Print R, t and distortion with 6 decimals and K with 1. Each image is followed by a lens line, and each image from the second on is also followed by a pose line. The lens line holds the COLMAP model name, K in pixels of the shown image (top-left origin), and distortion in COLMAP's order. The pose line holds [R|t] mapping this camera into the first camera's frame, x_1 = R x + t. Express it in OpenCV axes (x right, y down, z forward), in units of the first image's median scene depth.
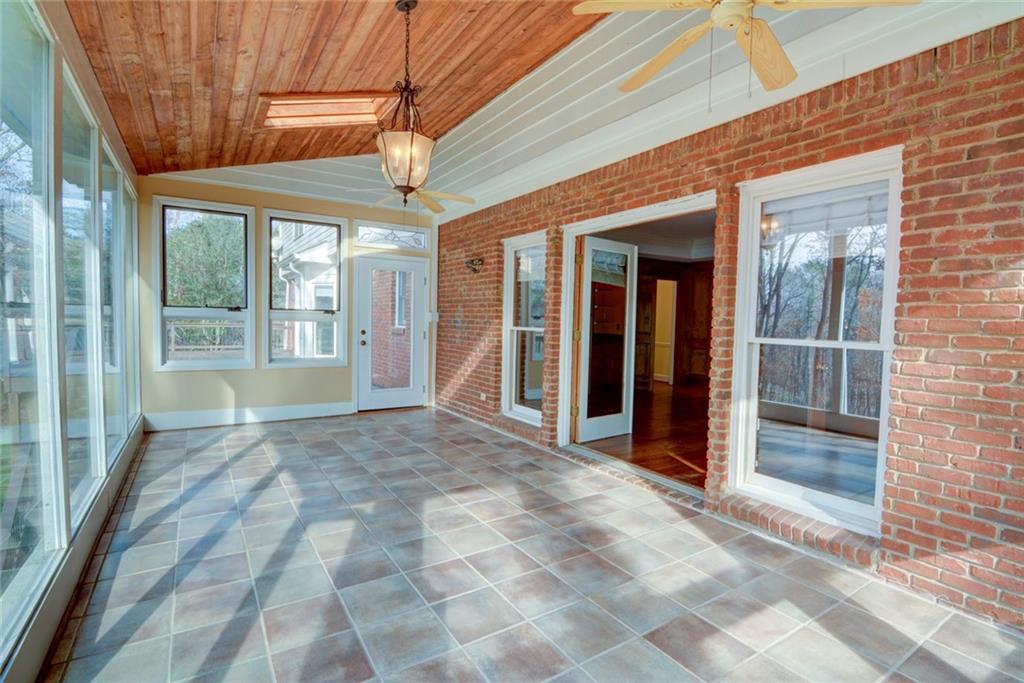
lens RADIAL K [[494.2, 0, 513.2], [0, 494.2, 344.3], [0, 0, 1]] dist [-0.018555, -0.003609]
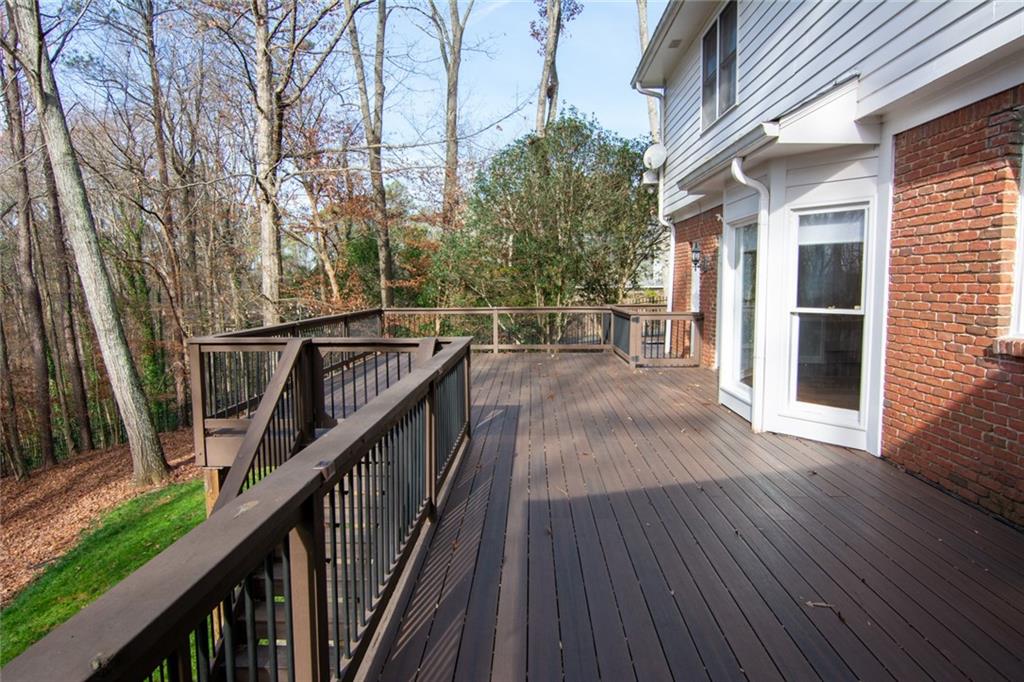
lens RADIAL K [[645.1, 0, 511.6], [0, 645.1, 343.0], [0, 0, 1]] dist [-0.000447, 0.001114]
pose [[0.825636, 0.028248, -0.563496, -0.217535], [-0.007770, 0.999220, 0.038707, -0.028733], [0.564150, -0.027579, 0.825211, 0.337725]]
